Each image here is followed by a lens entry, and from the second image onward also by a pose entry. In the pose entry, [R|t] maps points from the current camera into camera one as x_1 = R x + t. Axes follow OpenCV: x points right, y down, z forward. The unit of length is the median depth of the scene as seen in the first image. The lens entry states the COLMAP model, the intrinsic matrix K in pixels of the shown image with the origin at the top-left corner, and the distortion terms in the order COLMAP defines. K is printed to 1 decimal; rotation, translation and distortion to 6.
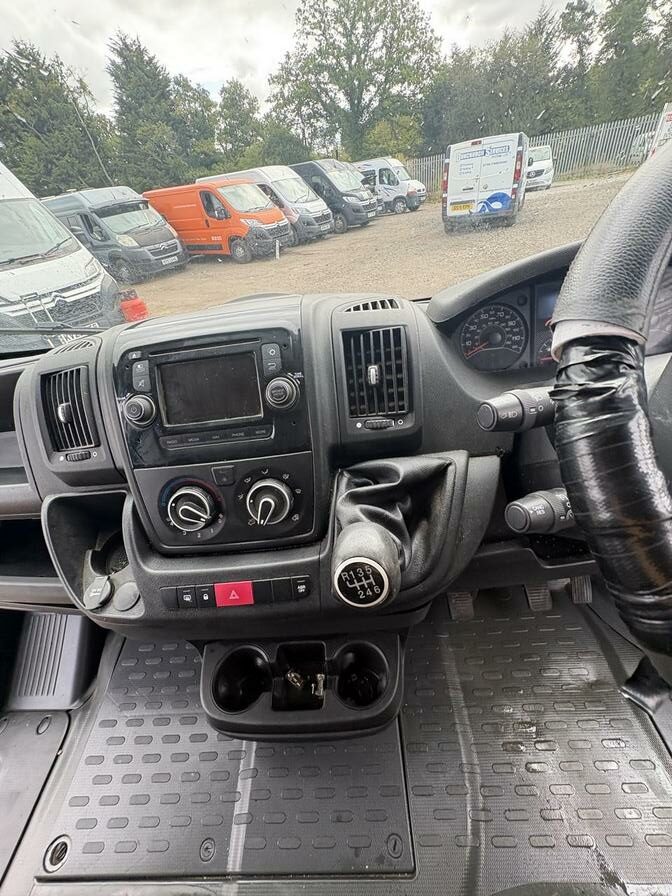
lens RADIAL K [[357.6, 0, 334.1], [0, 357.6, 448.6], [0, 0, 1]] dist [-0.001045, 0.000304]
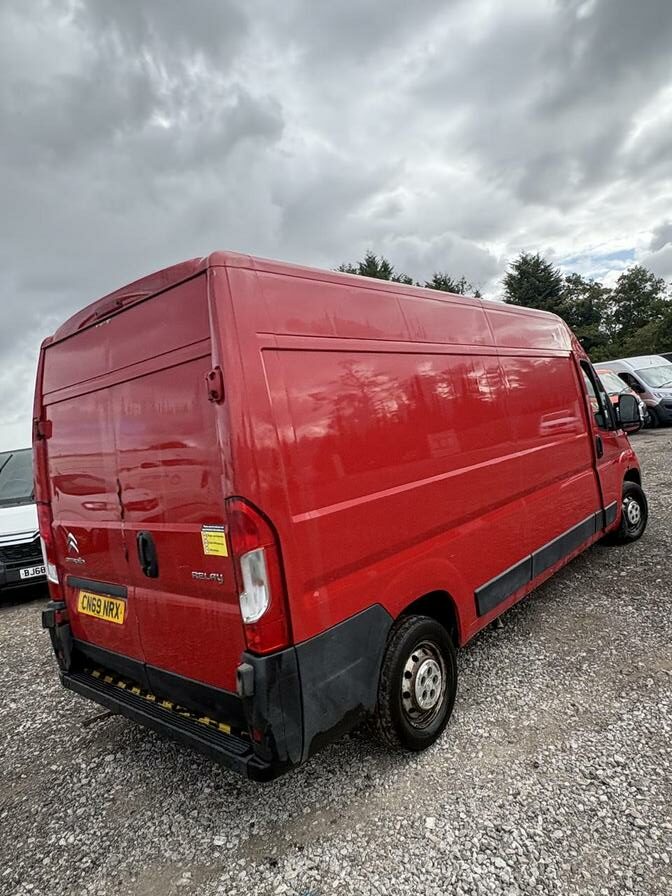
lens RADIAL K [[556.8, 0, 336.0], [0, 556.8, 443.6], [0, 0, 1]] dist [0.003801, 0.001957]
pose [[0.761739, 0.051661, -0.645821, 0.081539], [-0.350390, 0.871308, -0.343583, 0.101307], [0.544959, 0.488010, 0.681811, -0.162963]]
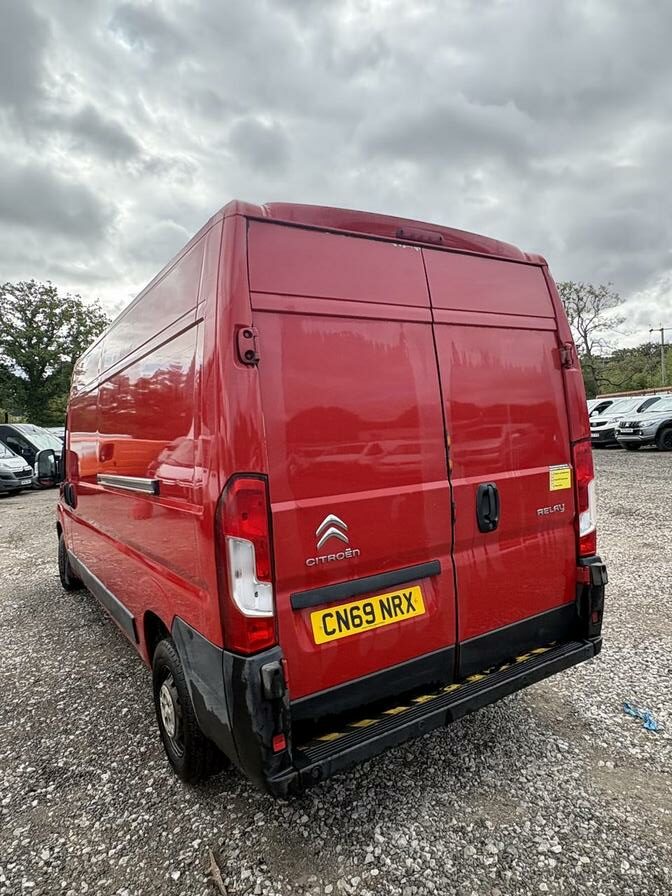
lens RADIAL K [[559.0, 0, 336.0], [0, 559.0, 448.0], [0, 0, 1]] dist [-0.003371, -0.001016]
pose [[0.836919, 0.062339, 0.543764, -0.063777], [0.281707, 0.802731, -0.525608, 0.127694], [-0.469263, 0.593074, 0.654260, -0.160491]]
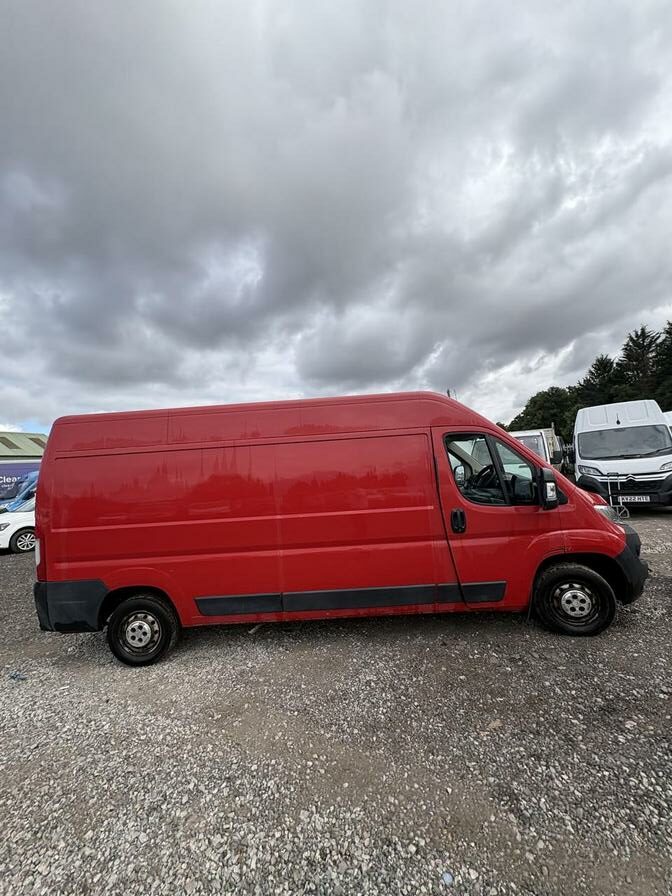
lens RADIAL K [[357.6, 0, 334.1], [0, 357.6, 448.6], [0, 0, 1]] dist [-0.001045, 0.000304]
pose [[-0.010193, 0.096363, -0.995294, 0.140530], [-0.522513, 0.848133, 0.087467, 0.006497], [0.852571, 0.520945, 0.041706, -0.051123]]
